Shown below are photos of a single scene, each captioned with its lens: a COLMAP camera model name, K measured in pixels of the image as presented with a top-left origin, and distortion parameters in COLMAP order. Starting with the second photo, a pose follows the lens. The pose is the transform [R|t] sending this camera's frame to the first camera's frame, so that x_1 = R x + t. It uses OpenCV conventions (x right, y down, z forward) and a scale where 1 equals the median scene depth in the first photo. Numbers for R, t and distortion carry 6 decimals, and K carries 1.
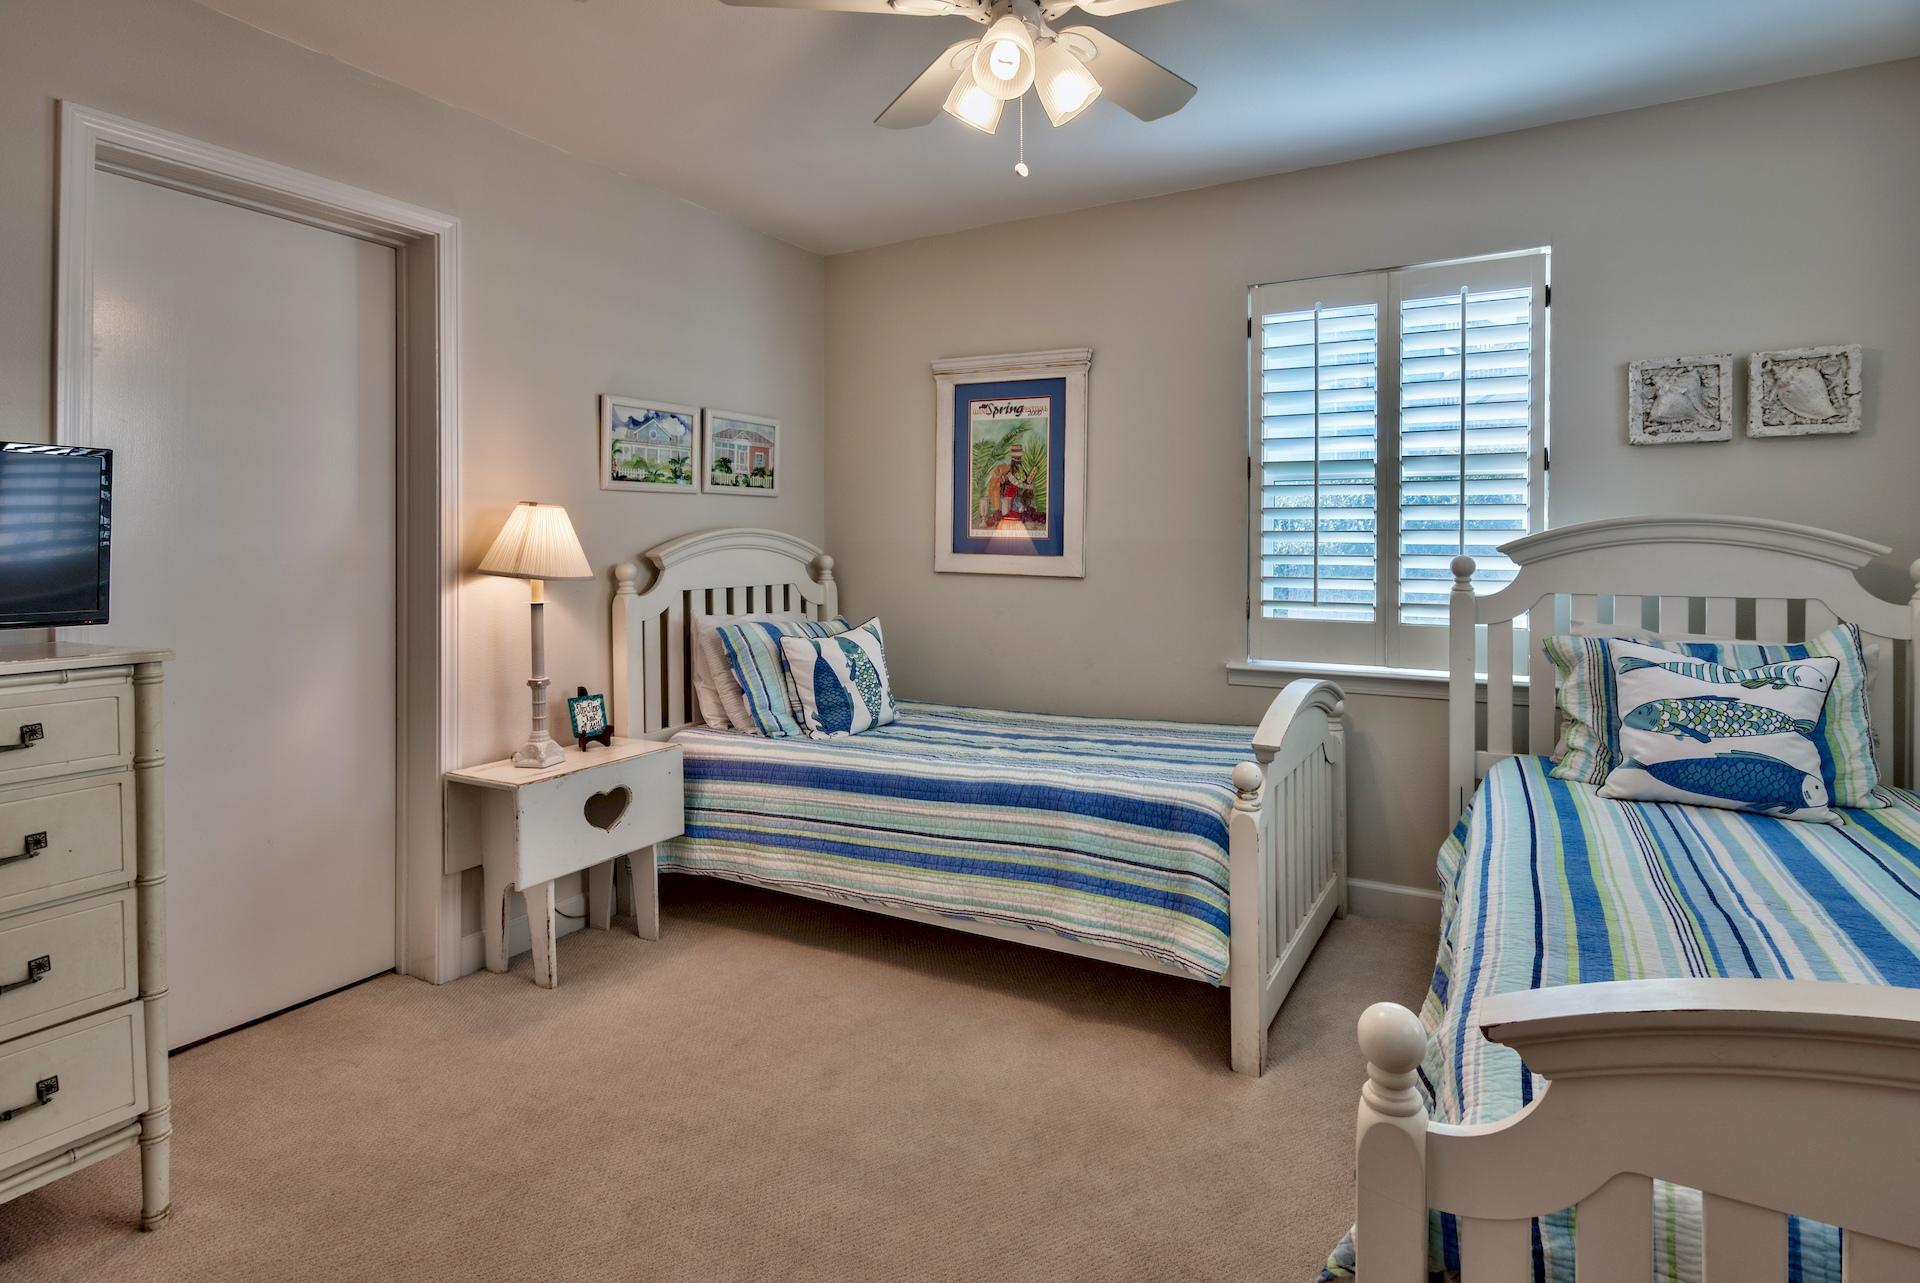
lens RADIAL K [[983.7, 0, 1005.6], [0, 983.7, 549.5], [0, 0, 1]] dist [-0.006644, 0.001317]
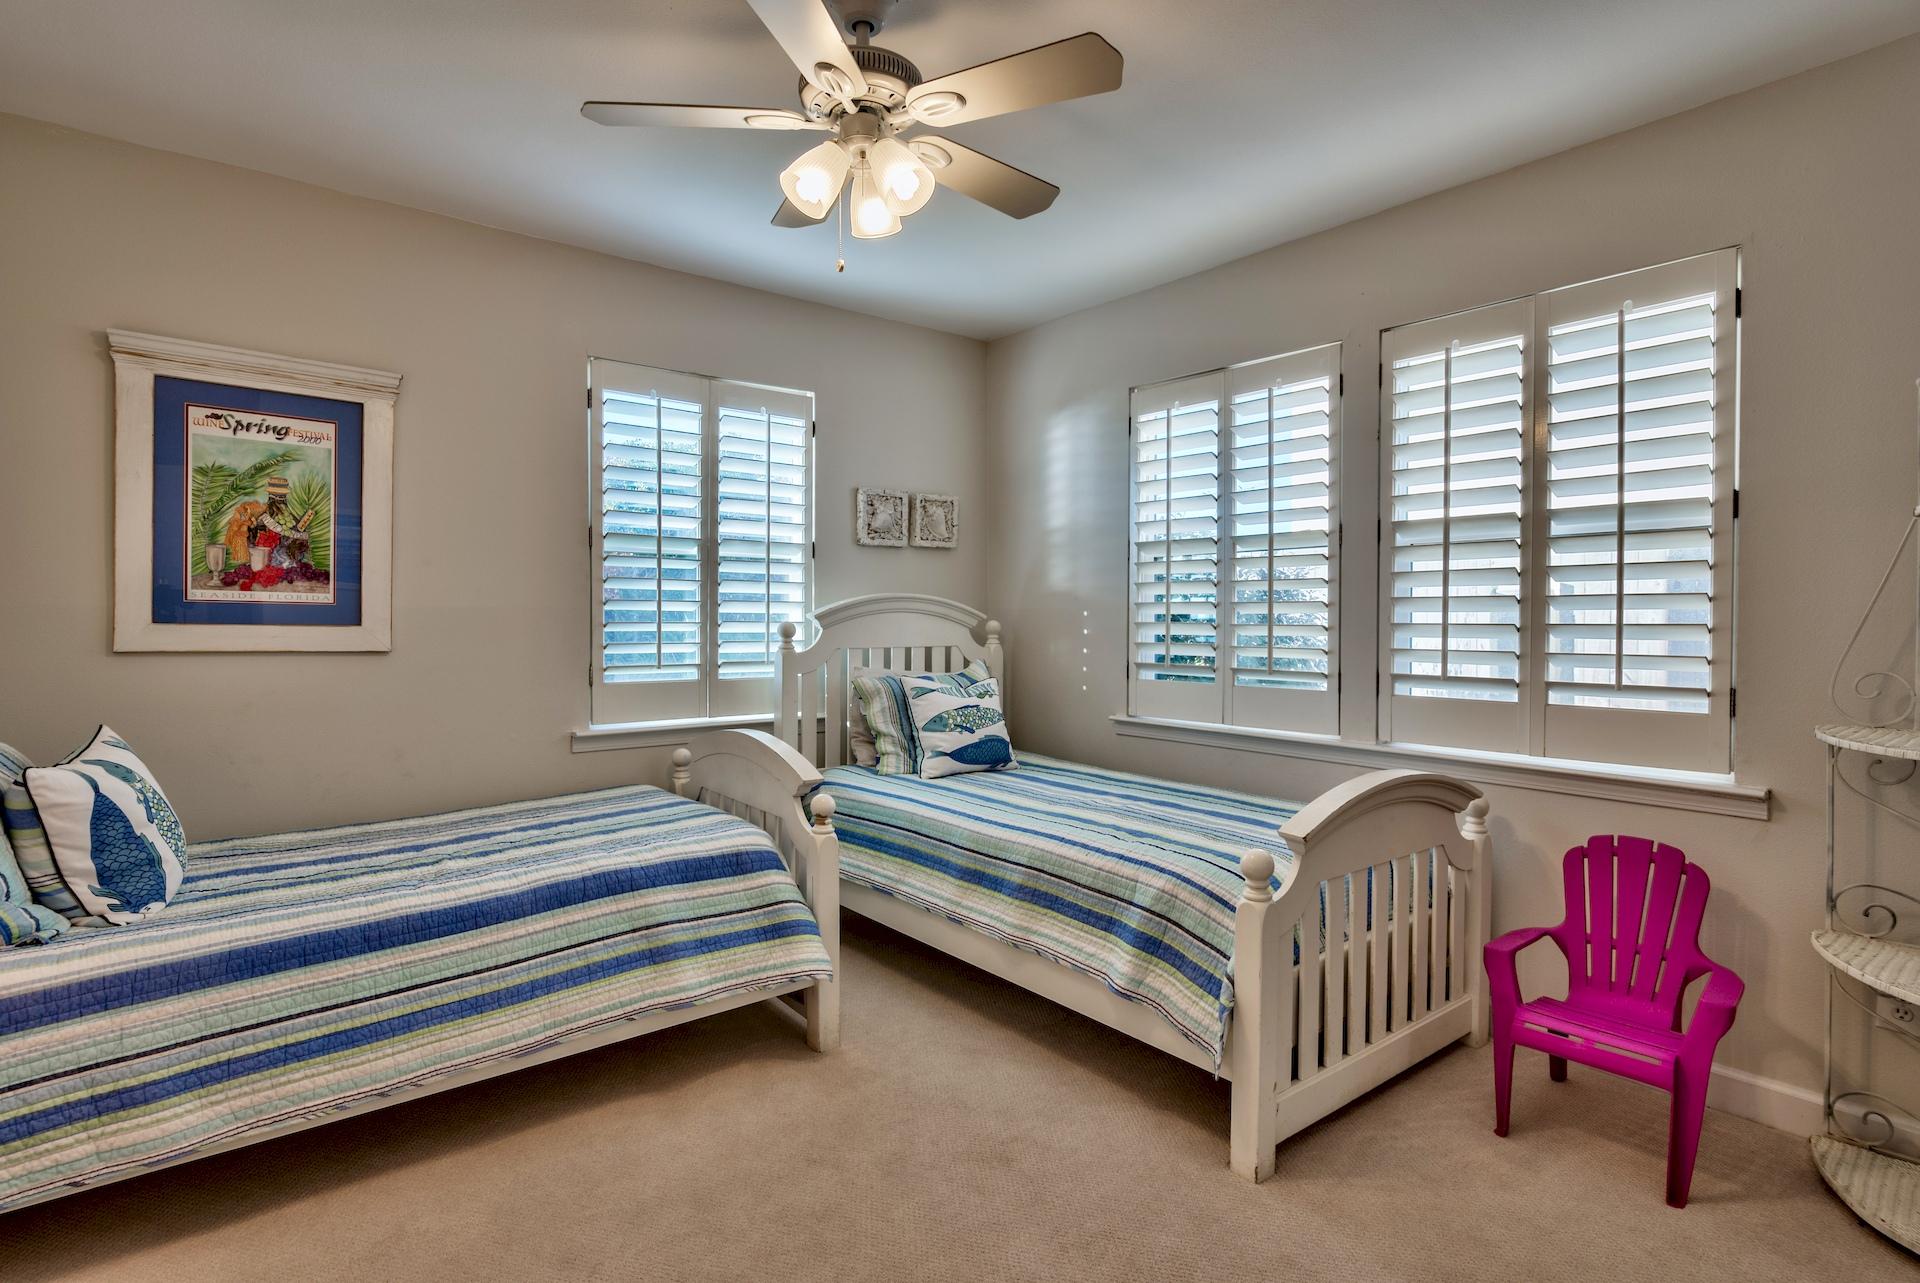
lens RADIAL K [[983.7, 0, 957.1], [0, 983.7, 623.4], [0, 0, 1]] dist [-0.006644, 0.001317]
pose [[0.368571, -0.007062, 0.929573, -0.624099], [0.002655, 0.999975, 0.006544, 0.000835], [-0.929596, 0.000056, 0.368581, 0.311524]]
